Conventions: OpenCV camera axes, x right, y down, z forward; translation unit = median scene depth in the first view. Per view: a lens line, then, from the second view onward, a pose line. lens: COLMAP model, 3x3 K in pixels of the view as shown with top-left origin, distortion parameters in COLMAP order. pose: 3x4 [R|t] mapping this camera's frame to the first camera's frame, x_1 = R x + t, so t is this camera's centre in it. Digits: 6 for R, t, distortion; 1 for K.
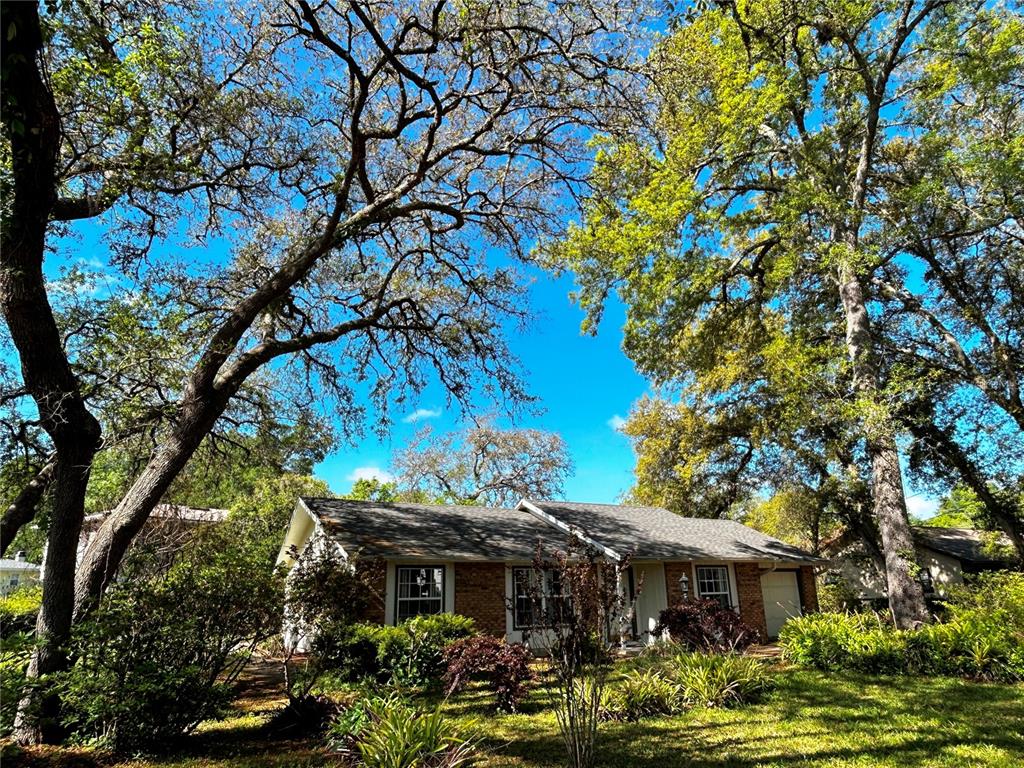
lens RADIAL K [[652.3, 0, 510.6], [0, 652.3, 383.3], [0, 0, 1]] dist [-0.019343, -0.002900]
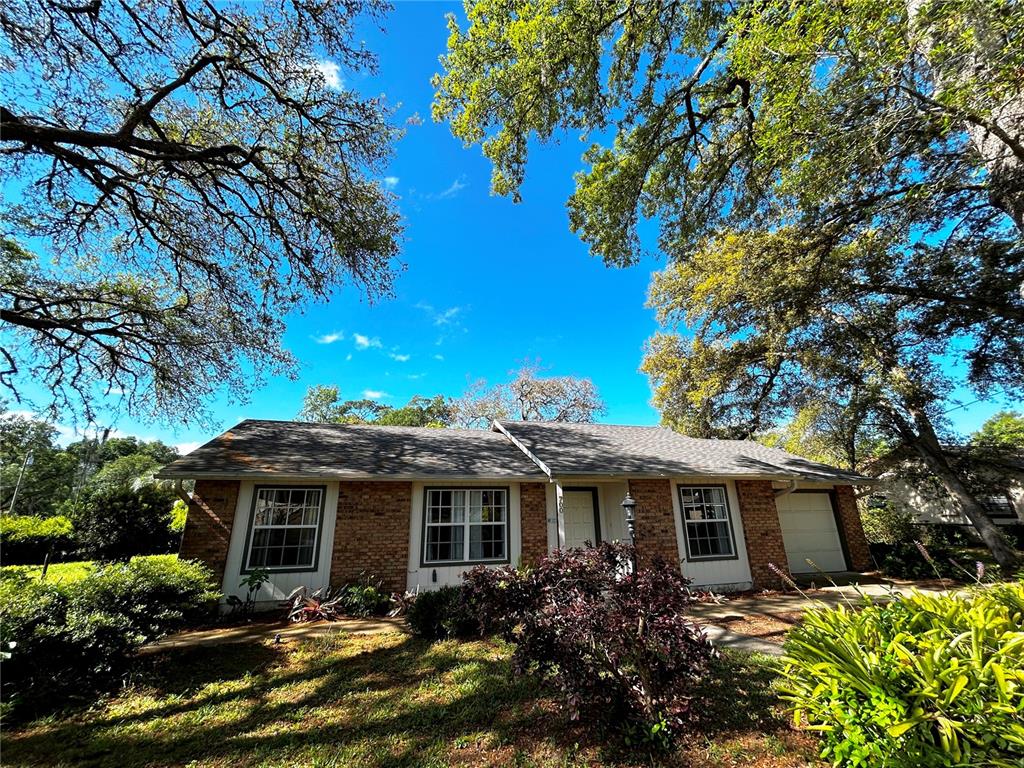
lens RADIAL K [[408.8, 0, 511.8], [0, 408.8, 384.7], [0, 0, 1]] dist [-0.002755, 0.001265]
pose [[0.969688, -0.070396, -0.233987, 0.164842], [0.073051, 0.997325, 0.002688, 0.111739], [0.233172, -0.019700, 0.972236, 0.369844]]
